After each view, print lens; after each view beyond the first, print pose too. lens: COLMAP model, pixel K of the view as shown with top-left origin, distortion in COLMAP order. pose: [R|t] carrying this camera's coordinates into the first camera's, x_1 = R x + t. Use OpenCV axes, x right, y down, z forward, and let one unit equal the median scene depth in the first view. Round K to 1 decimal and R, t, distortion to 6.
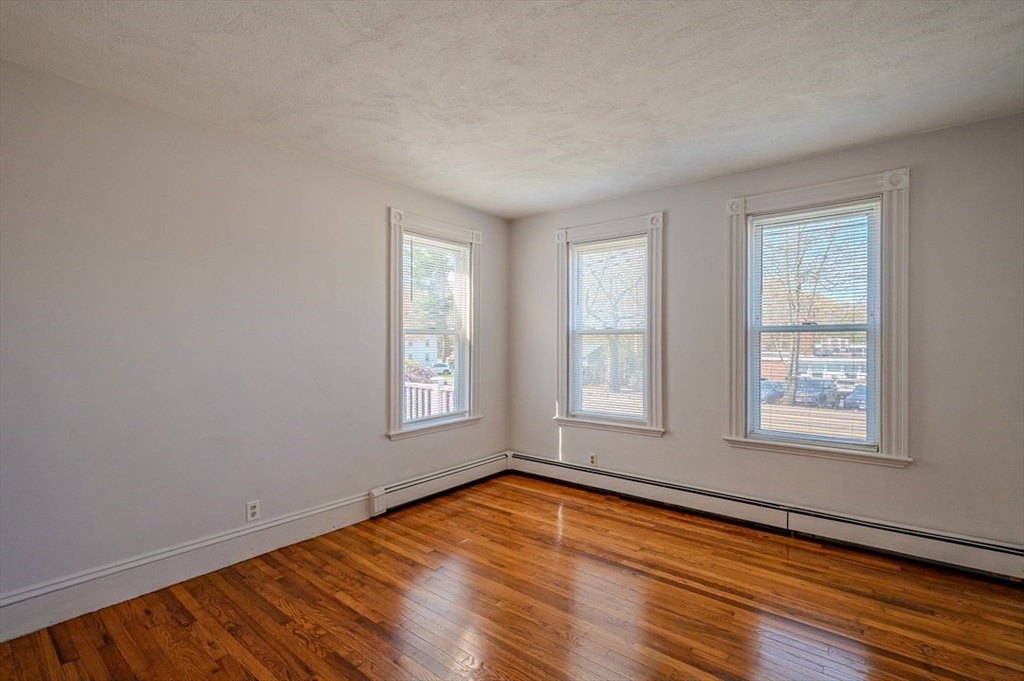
lens RADIAL K [[464.2, 0, 517.1], [0, 464.2, 345.2], [0, 0, 1]] dist [0.000164, -0.000148]
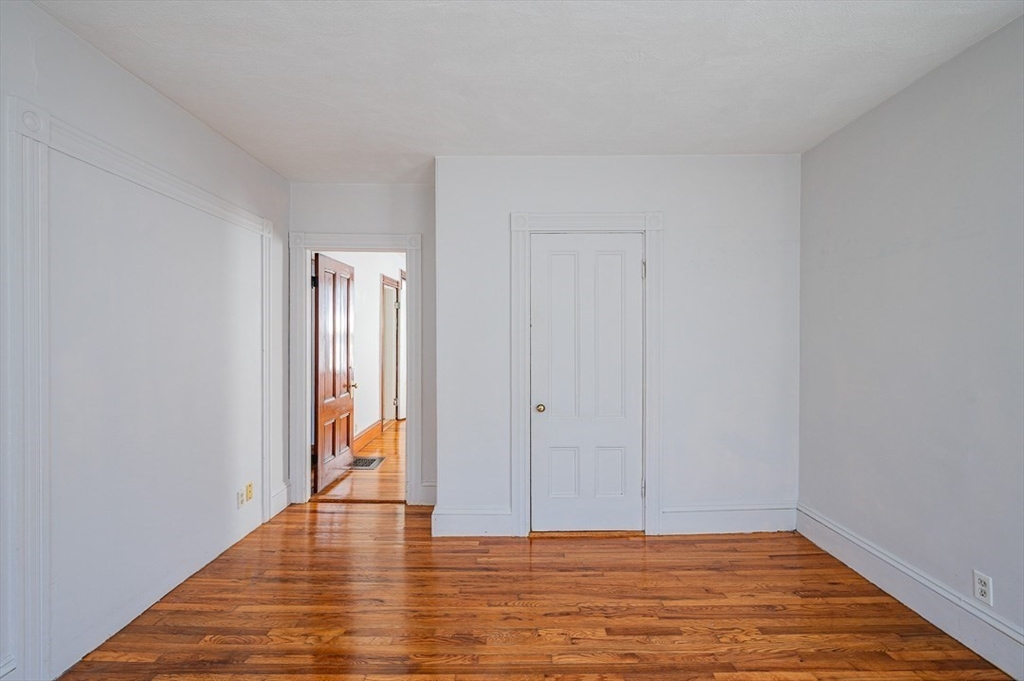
lens RADIAL K [[464.2, 0, 517.1], [0, 464.2, 345.2], [0, 0, 1]] dist [0.000164, -0.000148]
pose [[-0.783562, 0.007342, -0.621270, 0.459476], [-0.002263, 0.999890, 0.014671, -0.004873], [0.621309, 0.012902, -0.783459, 1.337296]]
